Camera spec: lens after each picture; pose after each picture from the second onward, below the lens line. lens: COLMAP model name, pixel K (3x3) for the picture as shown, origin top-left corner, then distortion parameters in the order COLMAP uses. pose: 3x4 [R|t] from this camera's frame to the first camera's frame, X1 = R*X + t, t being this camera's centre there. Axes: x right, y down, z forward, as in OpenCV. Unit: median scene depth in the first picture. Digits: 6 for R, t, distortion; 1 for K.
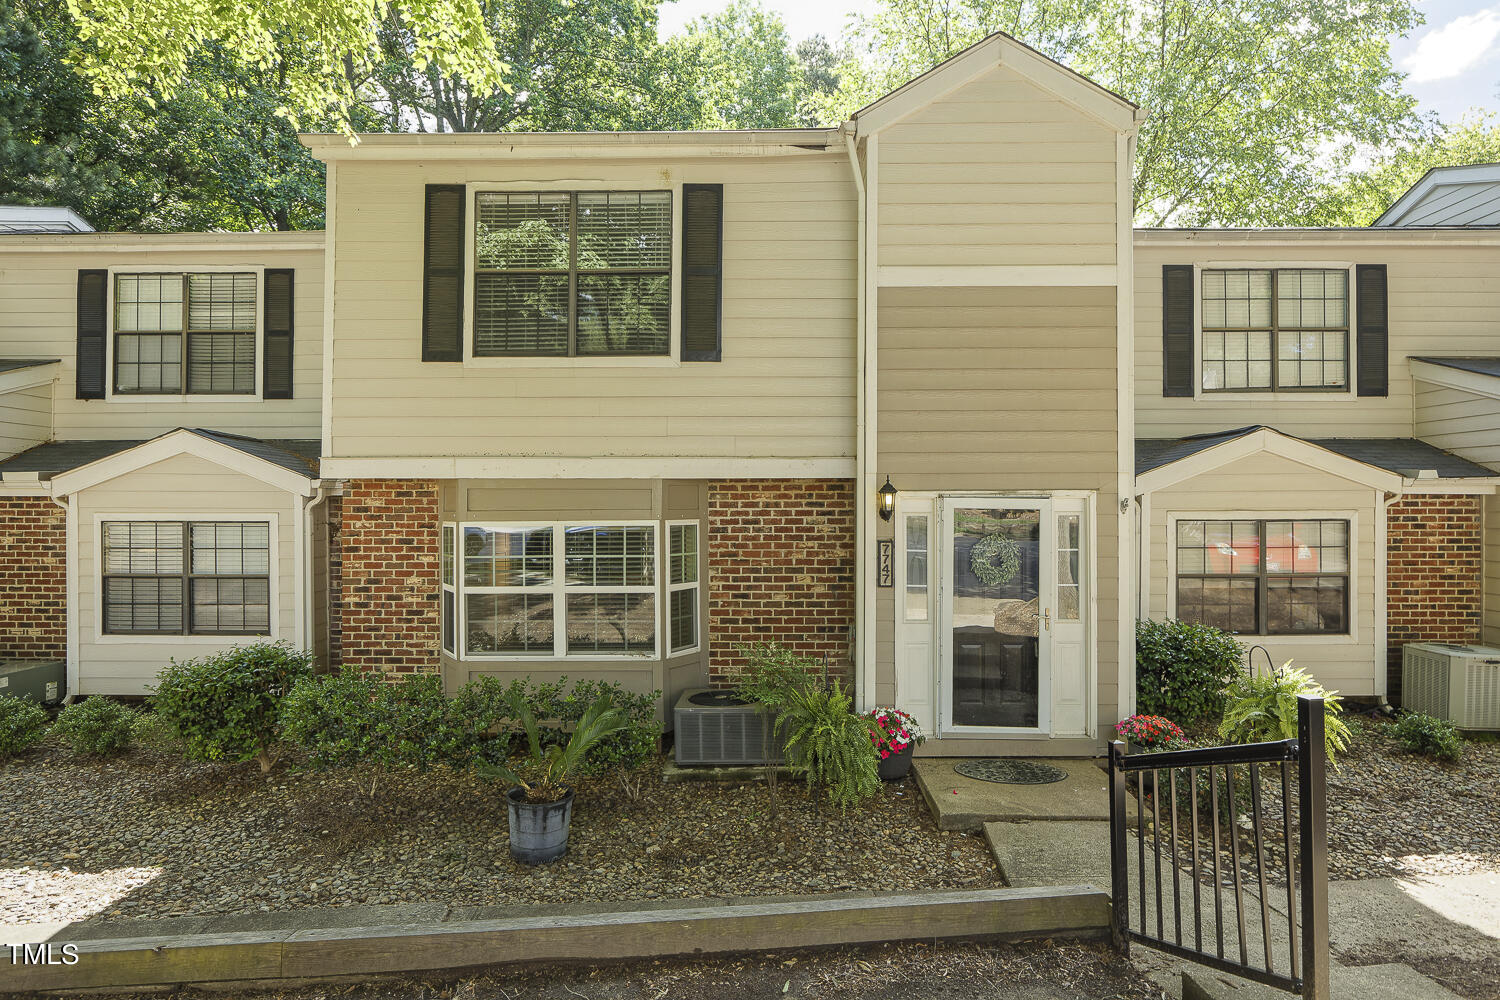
lens RADIAL K [[846.4, 0, 753.0], [0, 846.4, 502.2], [0, 0, 1]] dist [-0.000487, 0.001252]
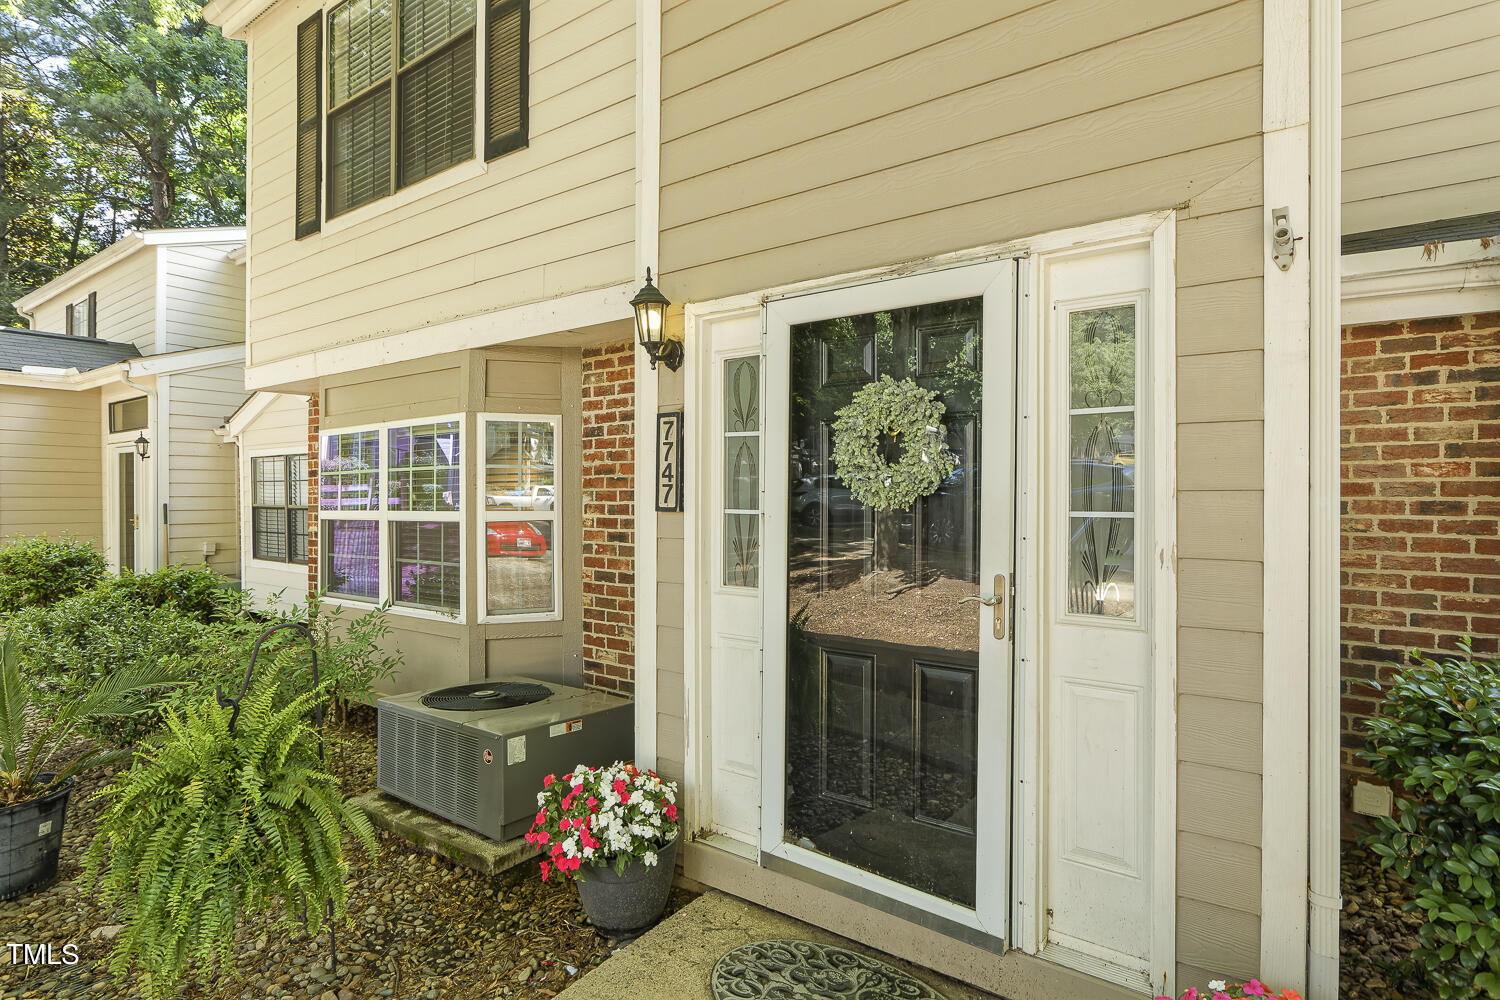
lens RADIAL K [[783.1, 0, 744.0], [0, 783.1, 498.9], [0, 0, 1]] dist [0.006084, 0.000181]
pose [[0.807501, 0.000557, -0.589867, 0.398619], [0.001794, 0.999993, 0.003401, 0.081771], [0.589864, -0.003804, 0.807494, 0.597601]]
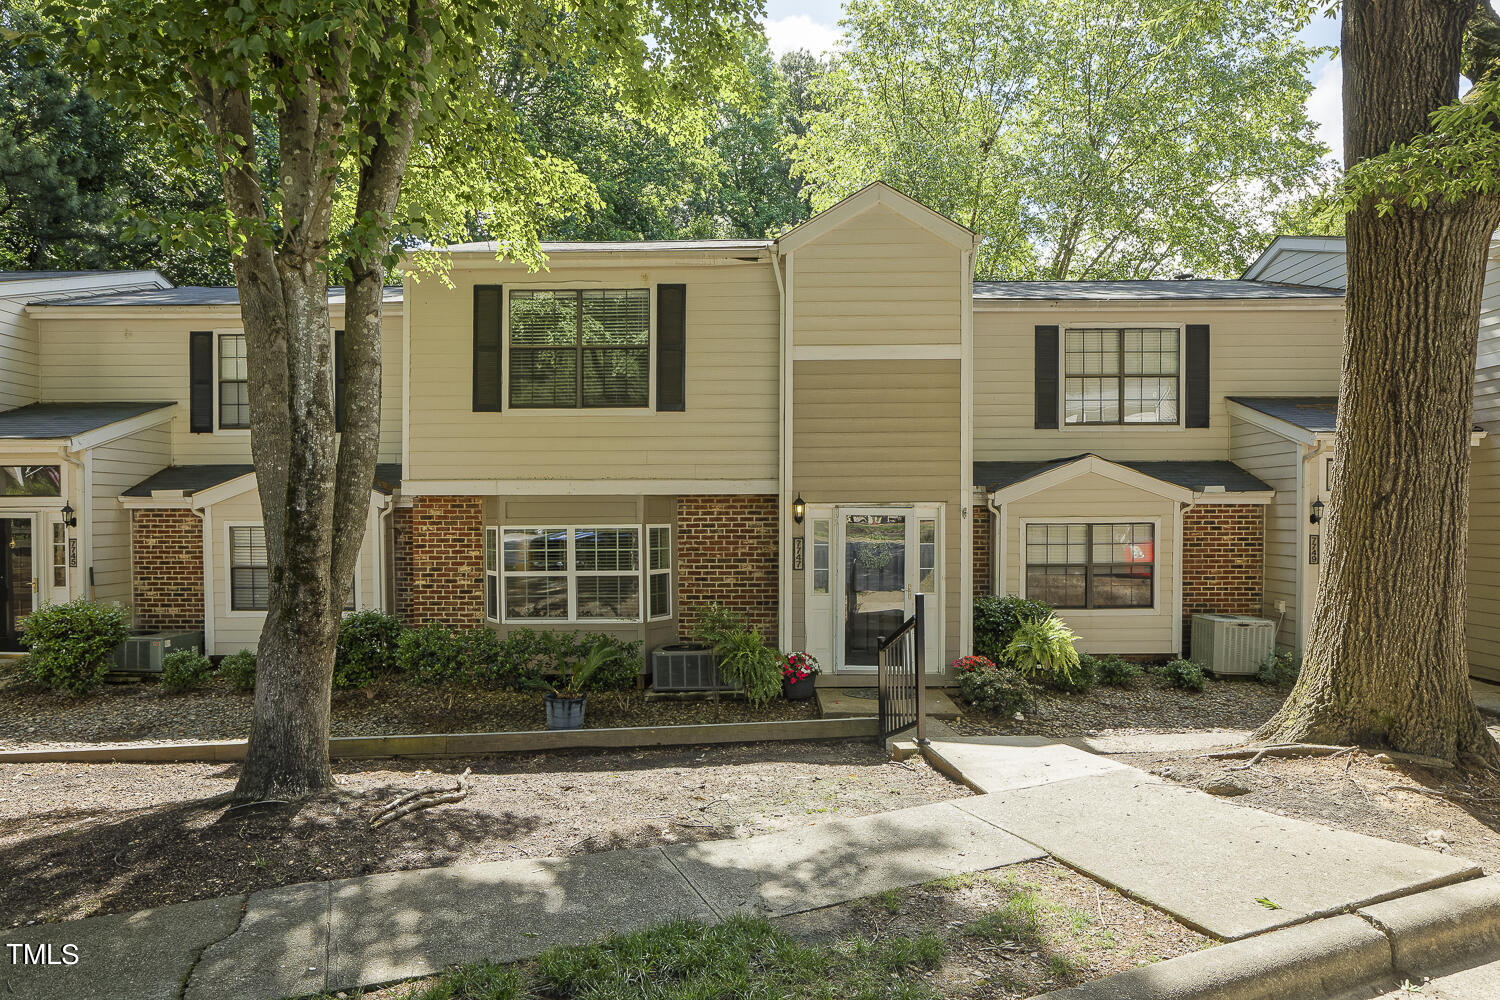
lens RADIAL K [[919.8, 0, 744.4], [0, 919.8, 537.0], [0, 0, 1]] dist [-0.000605, 0.000726]
pose [[0.999962, -0.002473, -0.008302, 0.068938], [0.002686, 0.999665, 0.025753, 0.003485], [0.008235, -0.025774, 0.999634, -0.501546]]
